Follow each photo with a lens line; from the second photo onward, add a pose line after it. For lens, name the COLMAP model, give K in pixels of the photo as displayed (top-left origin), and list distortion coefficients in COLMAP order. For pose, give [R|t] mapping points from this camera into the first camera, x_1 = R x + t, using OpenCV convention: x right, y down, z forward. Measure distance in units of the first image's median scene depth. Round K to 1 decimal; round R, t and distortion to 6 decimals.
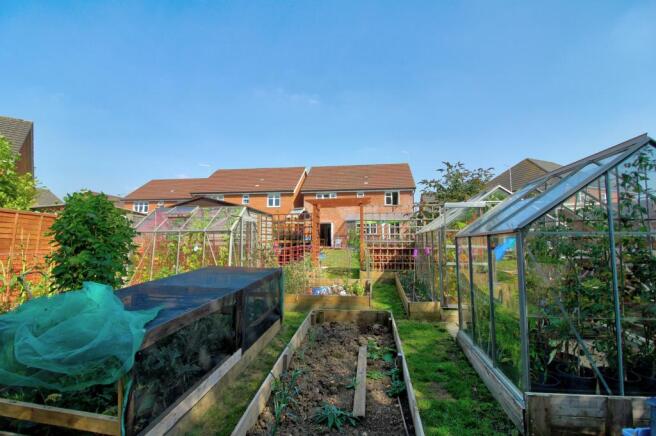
lens RADIAL K [[305.4, 0, 328.3], [0, 305.4, 218.5], [0, 0, 1]] dist [-0.016885, -0.003236]
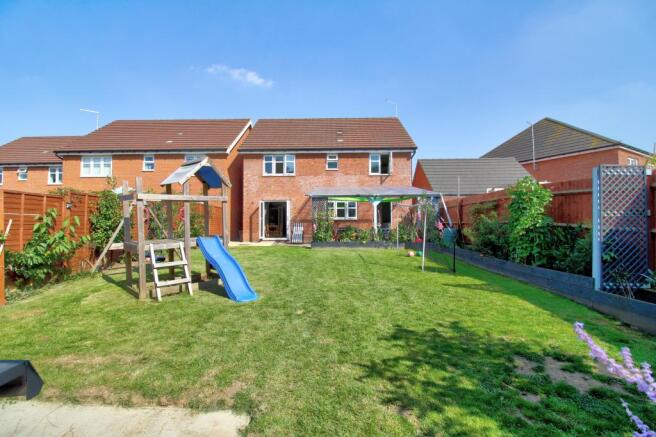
lens RADIAL K [[305.4, 0, 330.7], [0, 305.4, 218.9], [0, 0, 1]] dist [-0.016885, -0.003236]
pose [[0.991236, -0.004061, 0.132044, 0.015740], [-0.004986, 0.997665, 0.068119, 0.007870], [-0.132012, -0.068180, 0.988900, 0.352327]]
